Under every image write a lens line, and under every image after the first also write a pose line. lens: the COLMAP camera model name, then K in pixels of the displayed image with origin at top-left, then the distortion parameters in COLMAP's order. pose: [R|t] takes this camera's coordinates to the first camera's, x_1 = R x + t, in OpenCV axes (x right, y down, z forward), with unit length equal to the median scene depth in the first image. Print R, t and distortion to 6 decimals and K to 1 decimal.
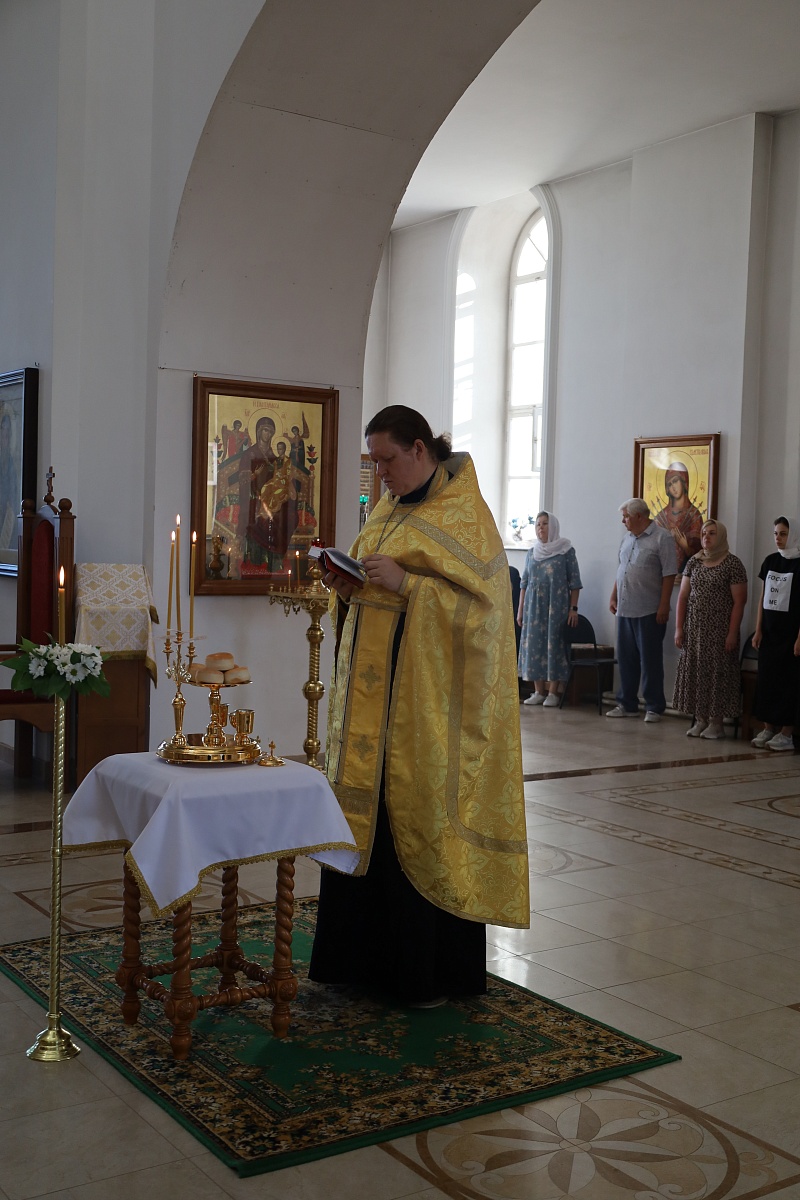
lens RADIAL K [[1396.5, 0, 400.0], [0, 1396.5, 600.0], [0, 0, 1]] dist [0.002830, 0.014966]
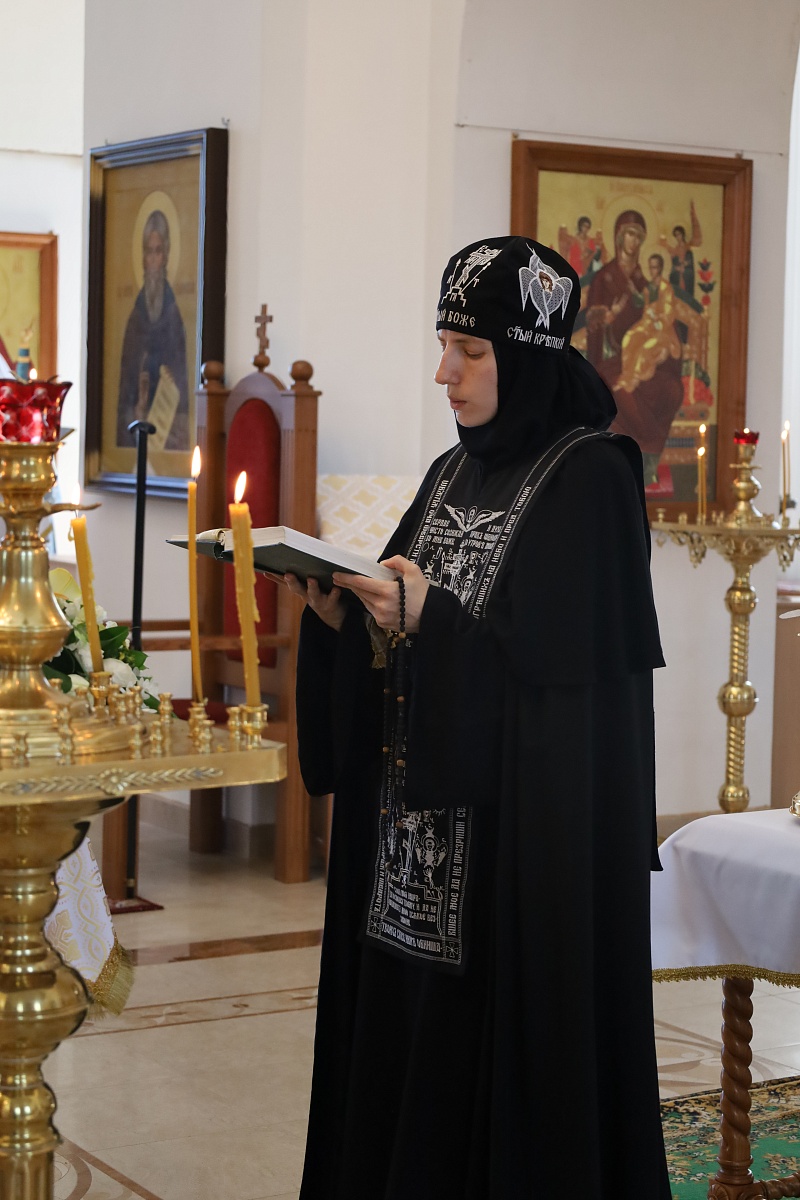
lens RADIAL K [[2530.4, 0, 355.8], [0, 2530.4, 596.6], [0, 0, 1]] dist [0.009662, 0.014132]
pose [[0.998207, -0.004724, -0.059673, -0.145632], [0.006276, 0.999646, 0.025860, -0.003328], [0.059530, -0.026188, 0.997883, -0.020500]]
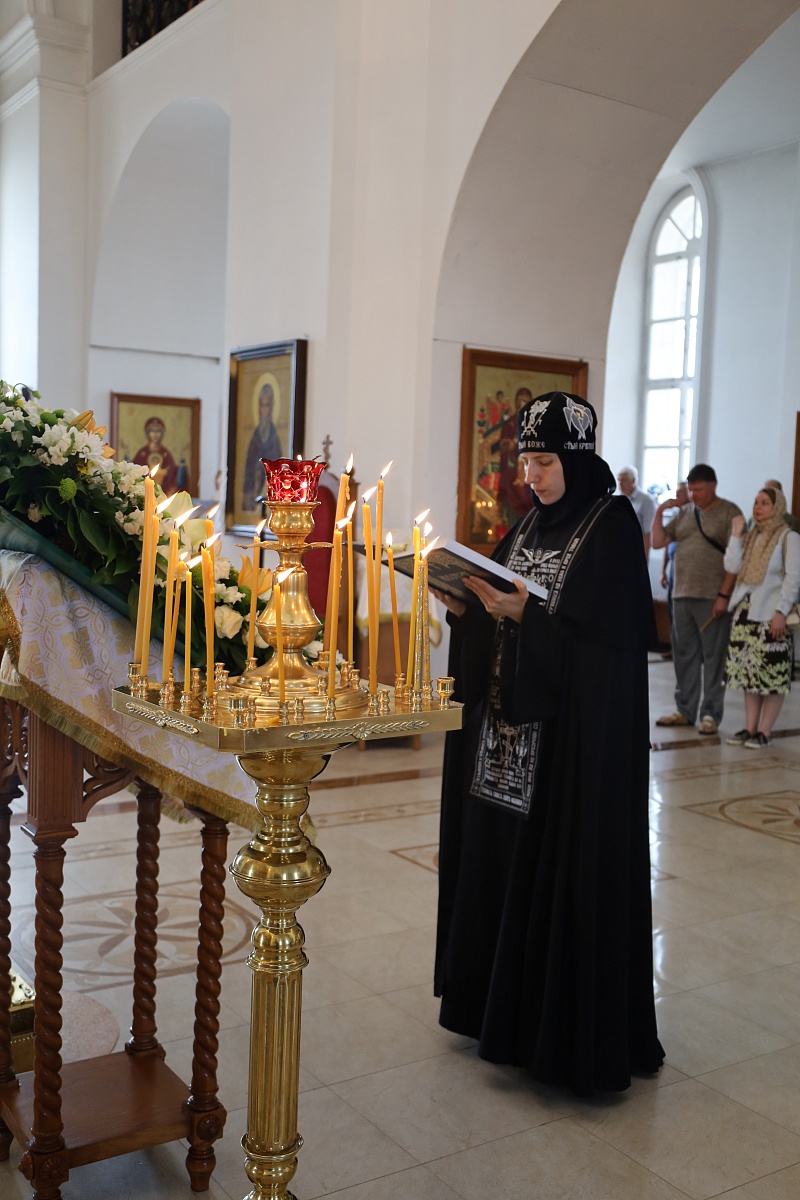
lens RADIAL K [[1274.9, 0, 400.0], [0, 1274.9, 600.0], [0, 0, 1]] dist [0.001625, -0.003445]
pose [[0.999953, 0.006194, -0.007462, -0.179802], [-0.005942, 0.999429, 0.033268, -0.004212], [0.007664, -0.033222, 0.999419, 0.046040]]
